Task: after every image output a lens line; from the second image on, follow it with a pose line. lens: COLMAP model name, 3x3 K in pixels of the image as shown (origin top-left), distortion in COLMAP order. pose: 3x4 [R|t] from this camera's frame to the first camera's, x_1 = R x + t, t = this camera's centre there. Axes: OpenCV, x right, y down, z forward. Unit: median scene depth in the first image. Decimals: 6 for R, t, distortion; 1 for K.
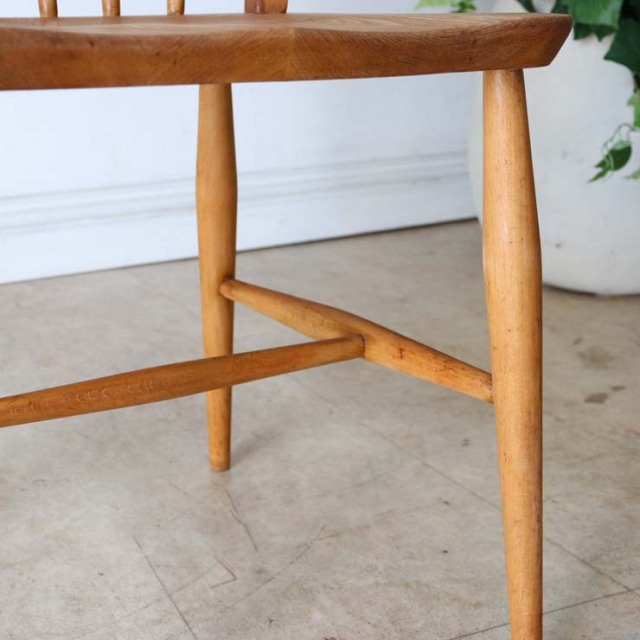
lens RADIAL K [[1103.9, 0, 320.0], [0, 1103.9, 320.0], [0, 0, 1]] dist [-0.099924, 0.302720]
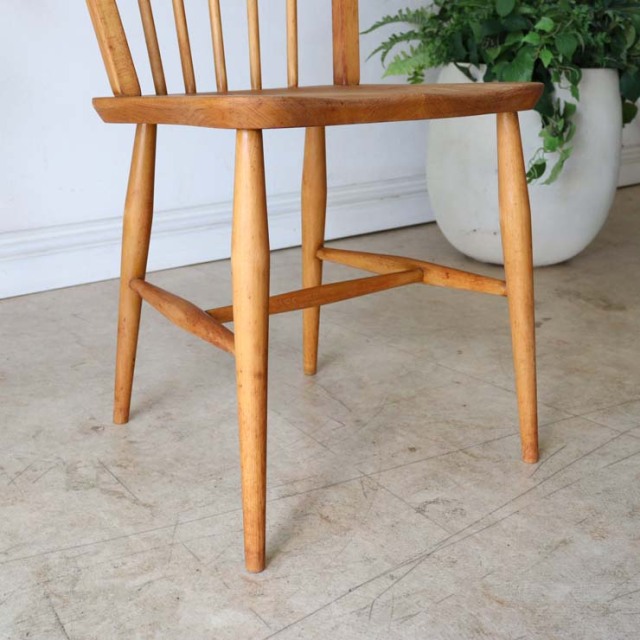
lens RADIAL K [[954.4, 0, 320.0], [0, 954.4, 320.0], [0, 0, 1]] dist [-0.181846, 0.438885]
pose [[0.995050, -0.053009, 0.084052, -0.217037], [0.054821, 0.998308, -0.019389, 0.099916], [-0.082882, 0.023901, 0.996273, -0.407256]]
